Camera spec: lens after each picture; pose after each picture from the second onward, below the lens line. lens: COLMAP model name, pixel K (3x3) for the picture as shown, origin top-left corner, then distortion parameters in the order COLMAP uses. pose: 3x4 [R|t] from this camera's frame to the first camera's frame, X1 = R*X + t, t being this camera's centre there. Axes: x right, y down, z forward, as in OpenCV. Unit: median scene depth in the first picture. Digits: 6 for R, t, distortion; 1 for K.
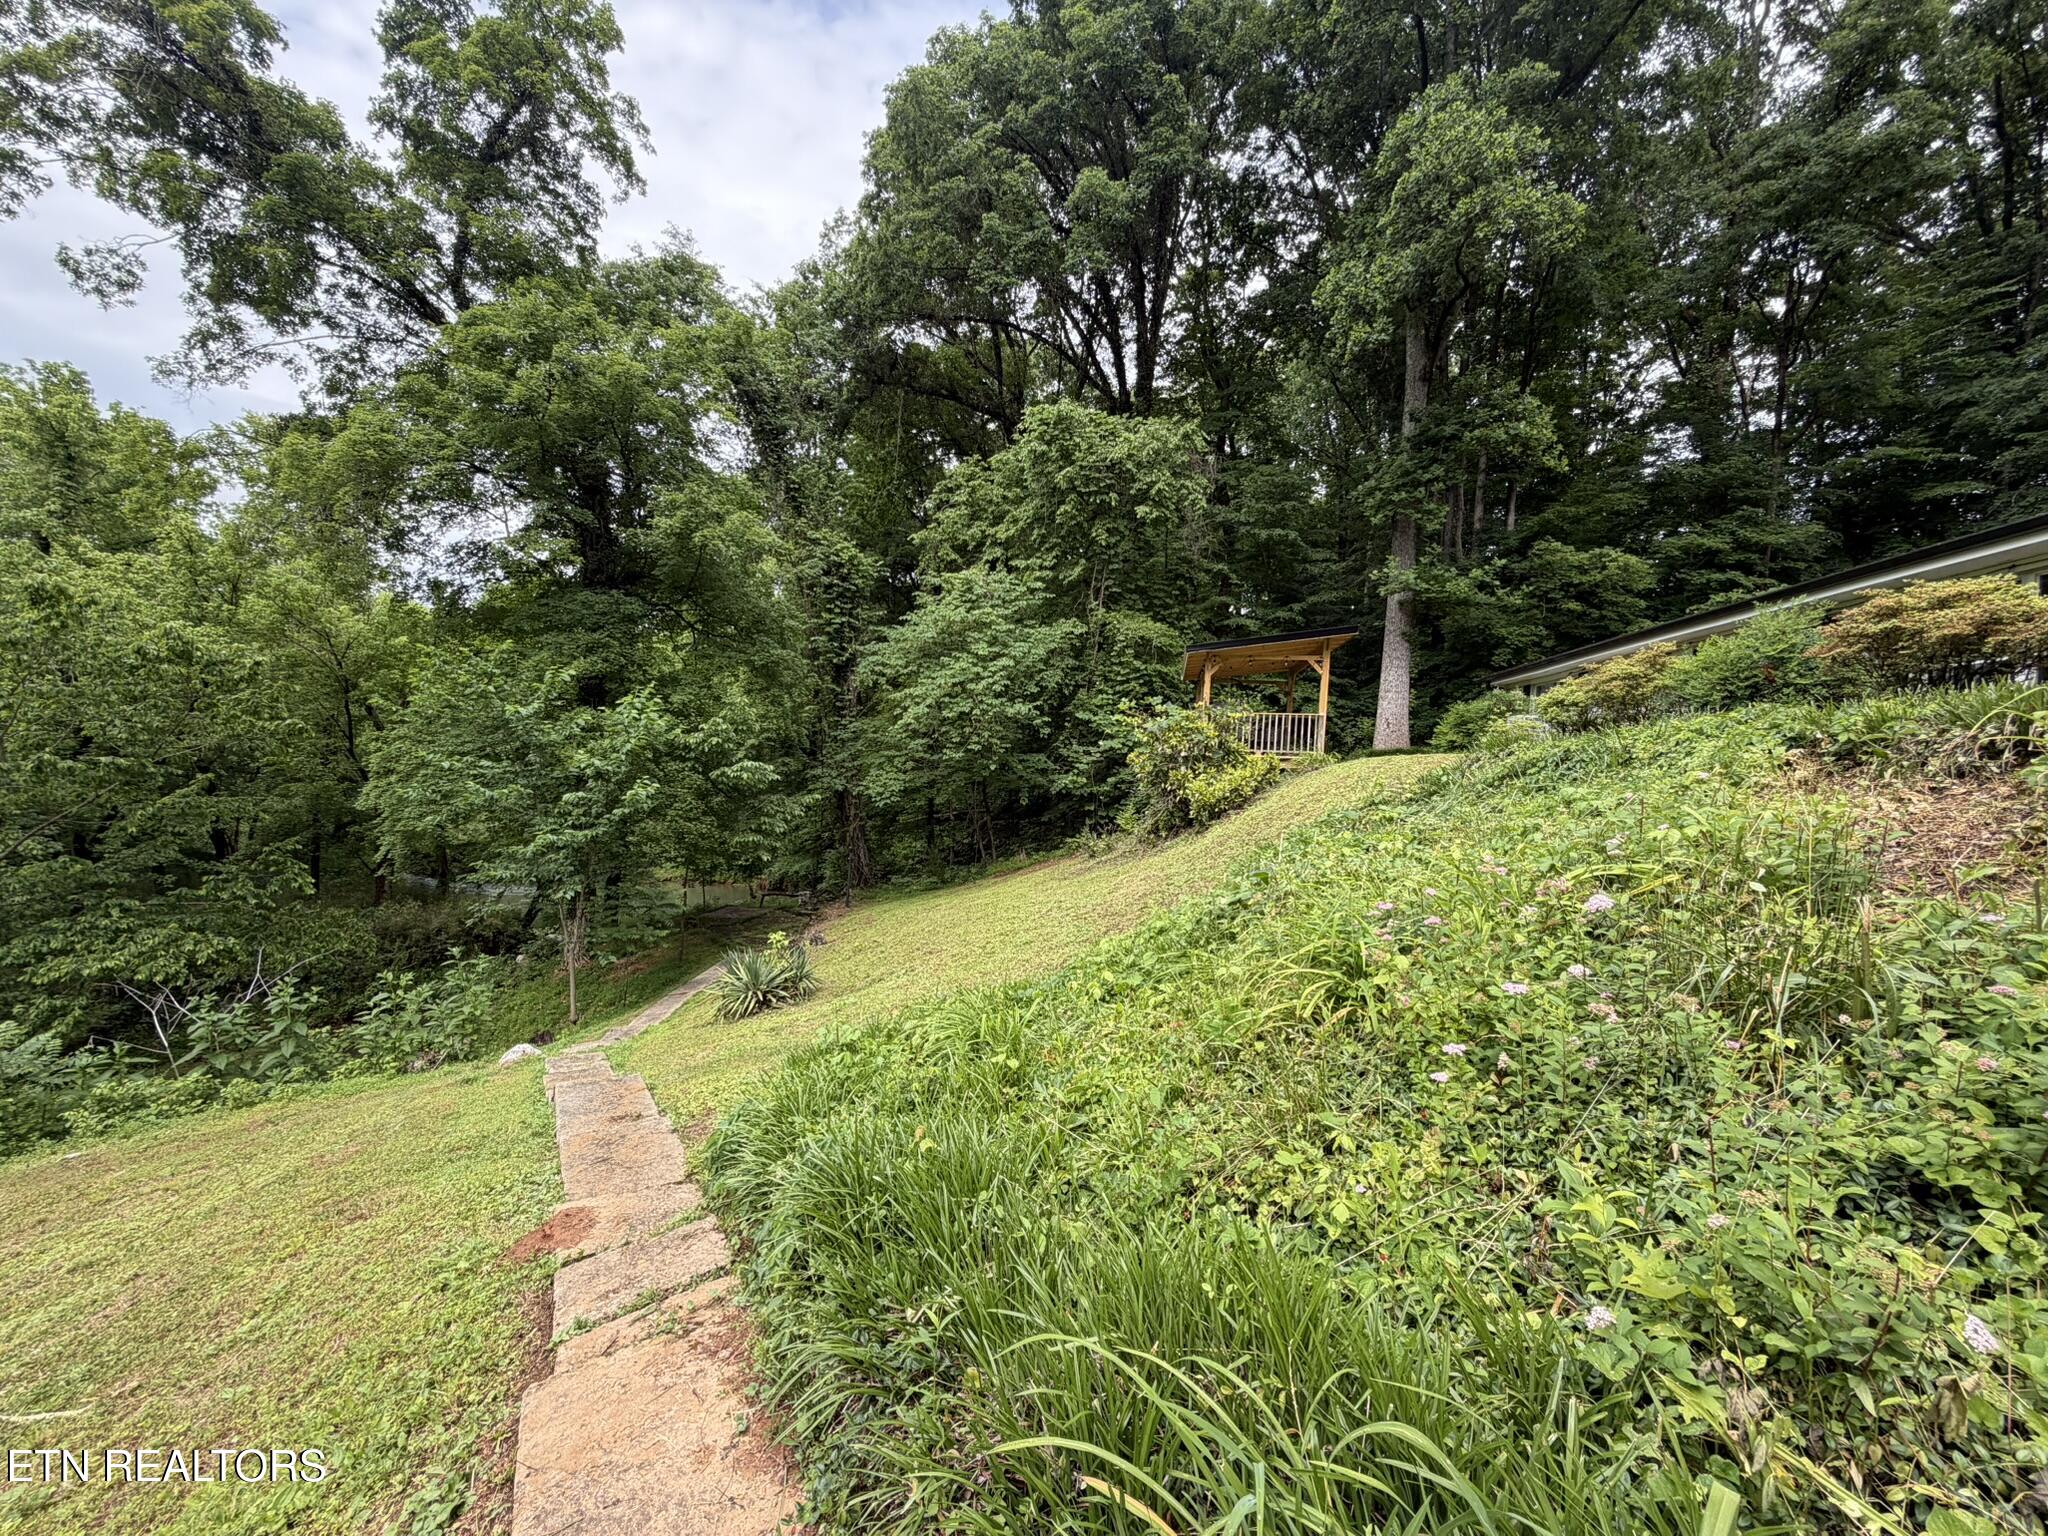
lens RADIAL K [[801.4, 0, 1010.5], [0, 801.4, 765.1], [0, 0, 1]] dist [0.000964, 0.000192]
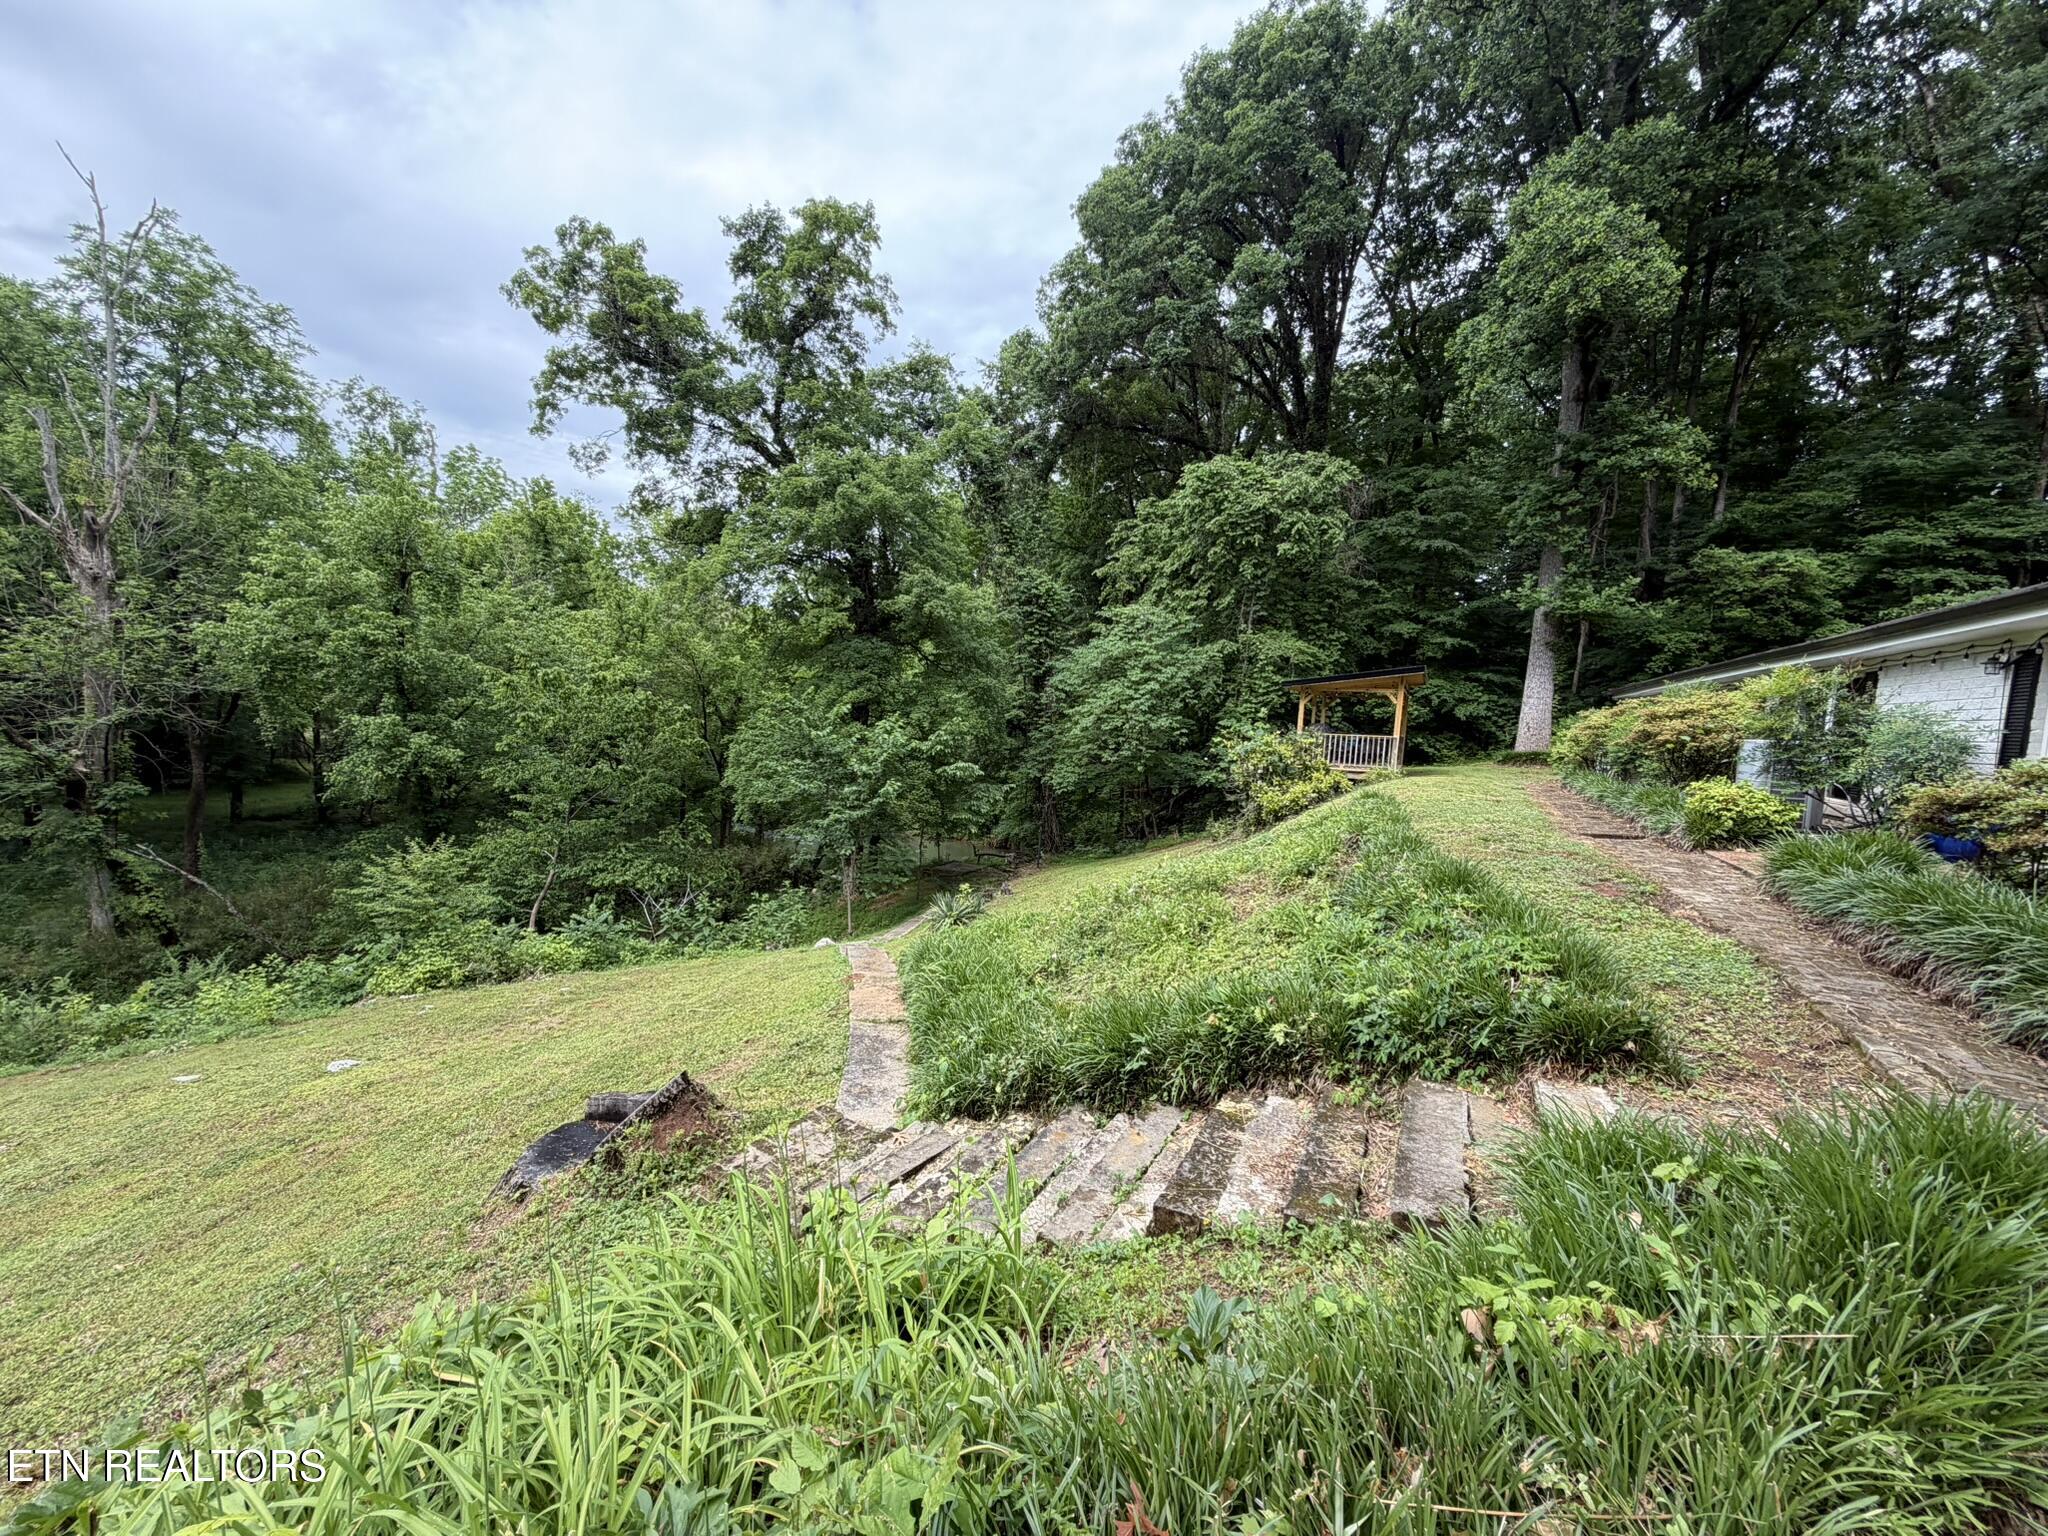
lens RADIAL K [[801.4, 0, 1020.2], [0, 801.4, 764.6], [0, 0, 1]] dist [0.000964, 0.000192]
pose [[0.959654, 0.021217, -0.280382, 0.133426], [-0.007312, 0.998695, 0.050549, -0.057997], [0.281089, -0.046460, 0.958557, -0.256534]]
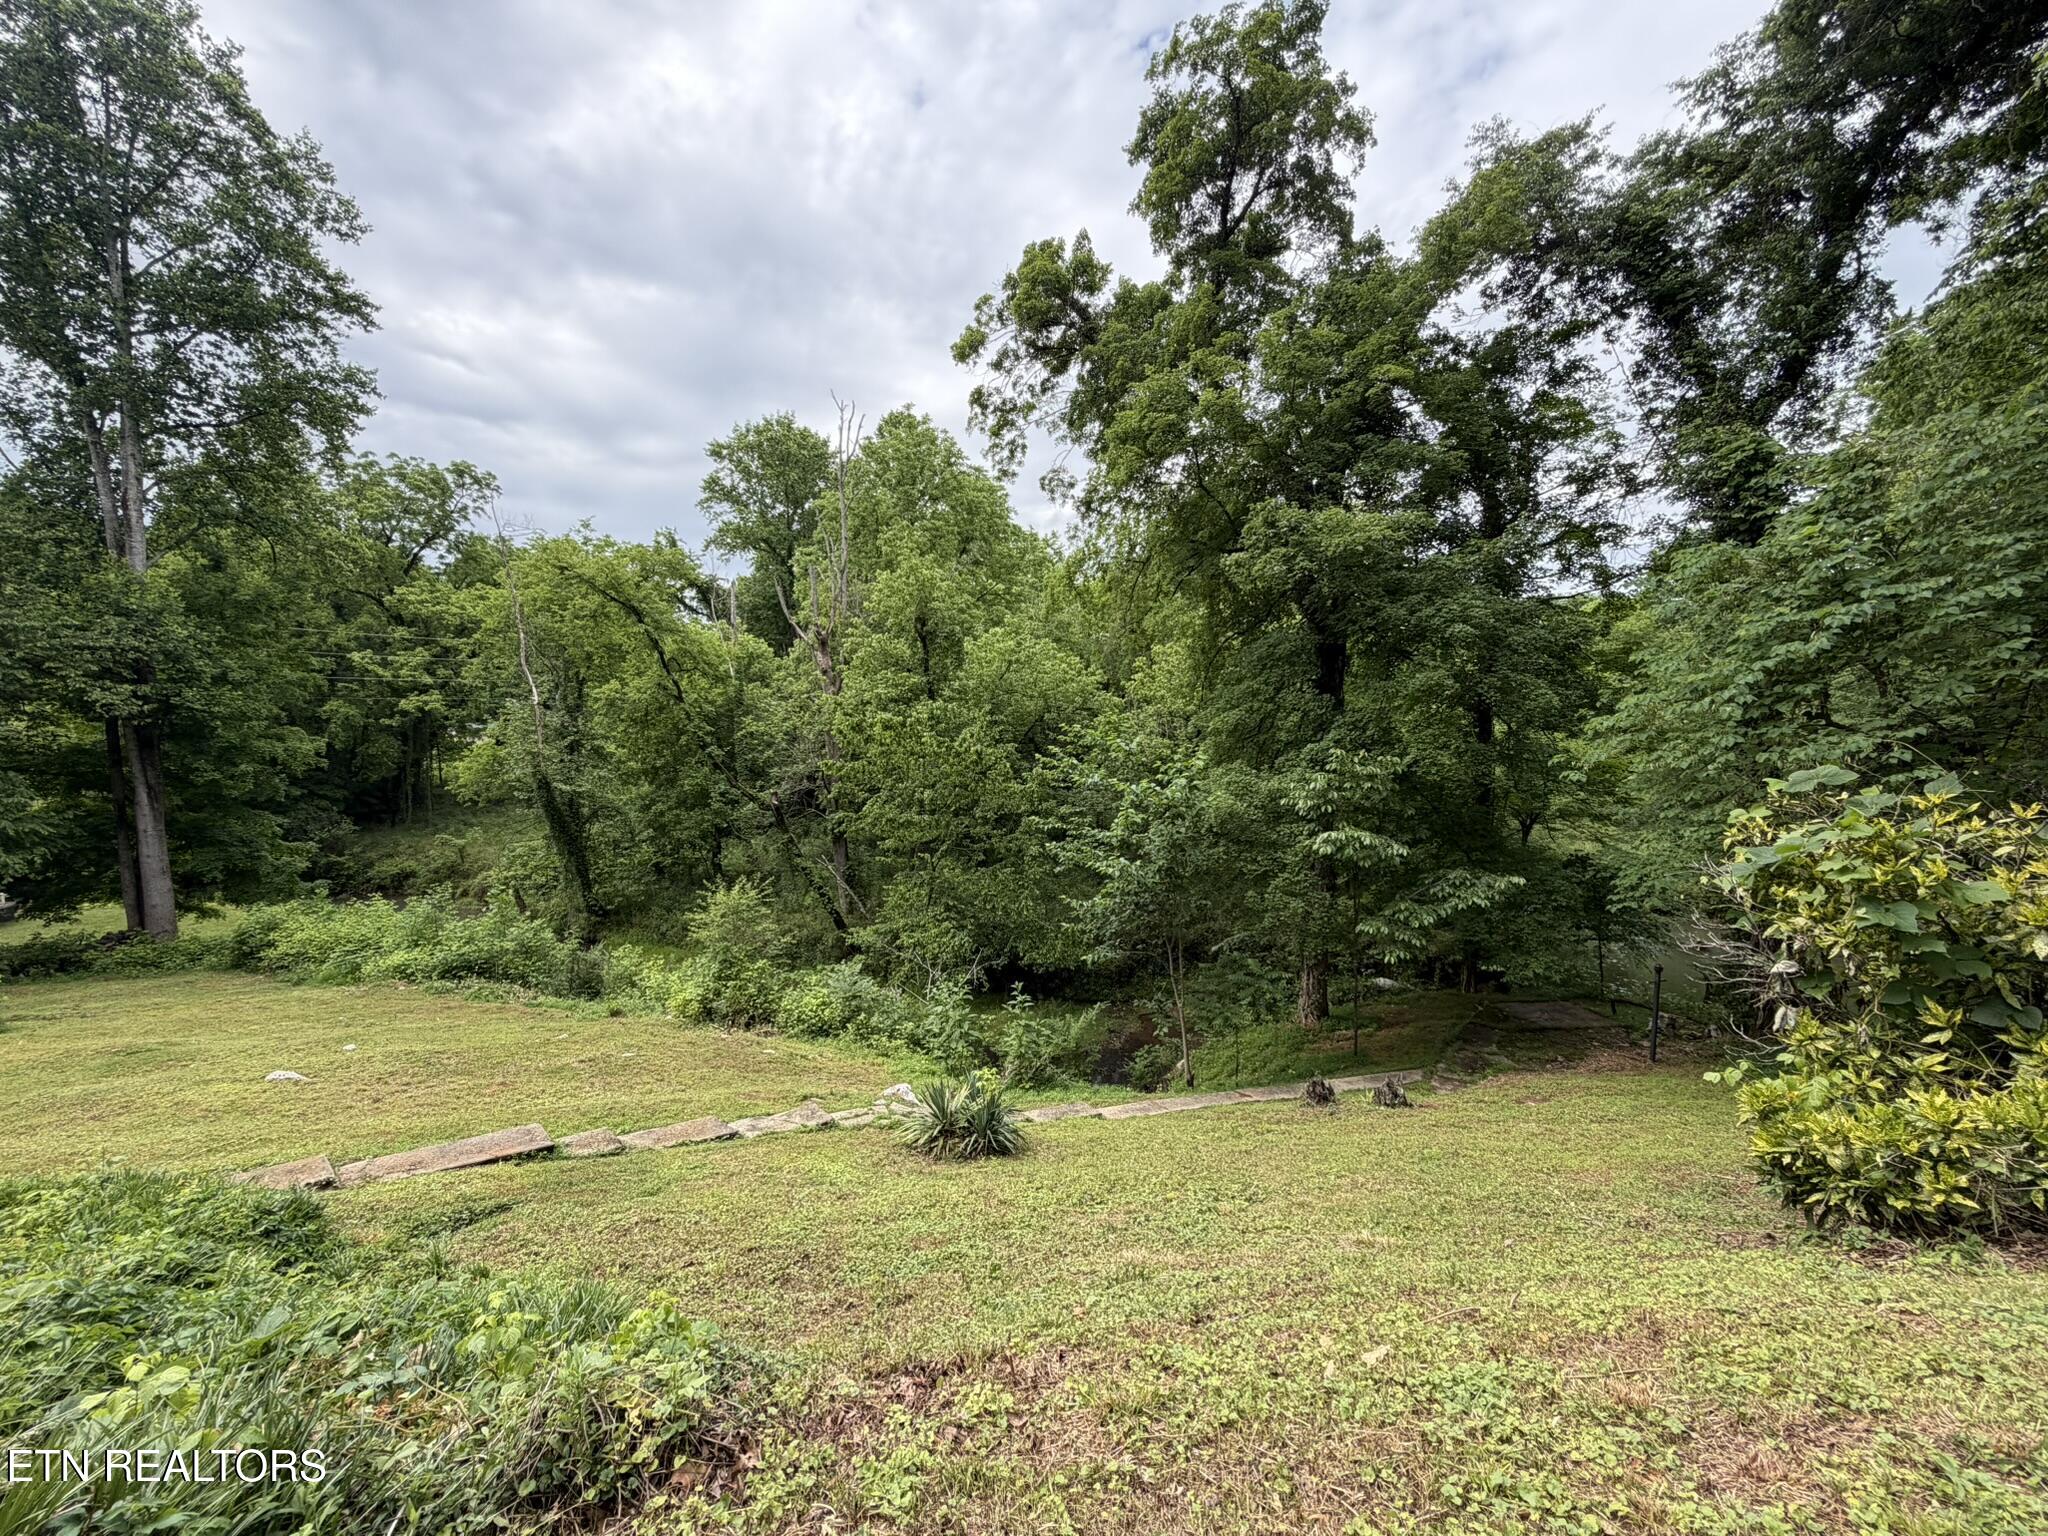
lens RADIAL K [[801.4, 0, 1035.6], [0, 801.4, 767.8], [0, 0, 1]] dist [0.000964, 0.000192]
pose [[0.247340, 0.005127, -0.968915, 0.275418], [0.012077, 0.999892, 0.008374, -0.053901], [0.968853, -0.013773, 0.247251, 0.402083]]
